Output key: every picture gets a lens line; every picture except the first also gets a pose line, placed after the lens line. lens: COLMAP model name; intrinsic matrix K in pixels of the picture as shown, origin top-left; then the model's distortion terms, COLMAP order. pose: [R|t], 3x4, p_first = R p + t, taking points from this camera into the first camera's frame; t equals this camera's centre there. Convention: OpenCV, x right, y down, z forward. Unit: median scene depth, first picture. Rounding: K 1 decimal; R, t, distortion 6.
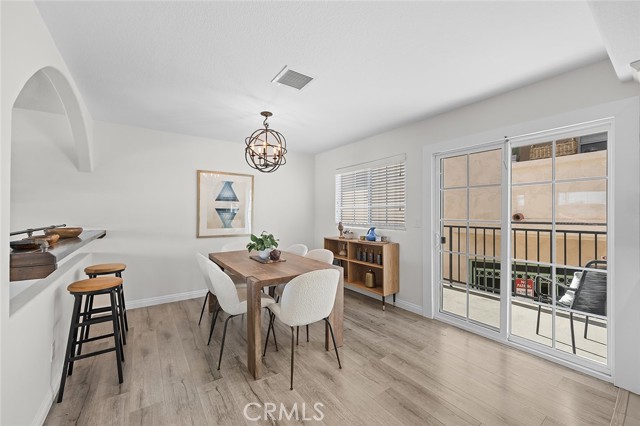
lens RADIAL K [[248.3, 0, 318.2], [0, 248.3, 208.6], [0, 0, 1]] dist [0.000502, -0.000003]
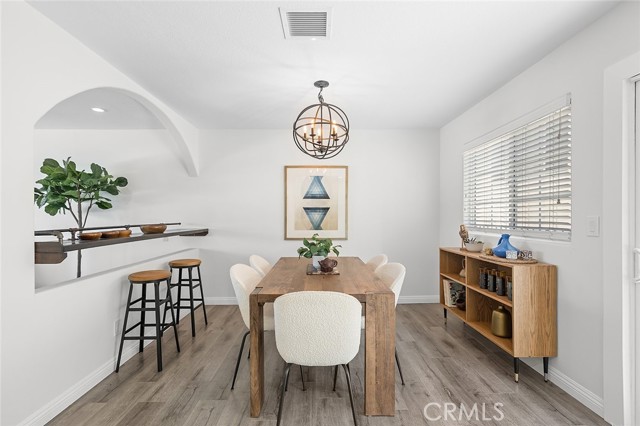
lens RADIAL K [[295.1, 0, 320.0], [0, 295.1, 213.0], [0, 0, 1]] dist [0.001620, 0.000270]
pose [[0.826187, -0.008808, -0.563327, 0.270654], [0.014111, 0.999888, 0.005062, 0.017584], [0.563219, -0.012131, 0.826219, 0.197937]]
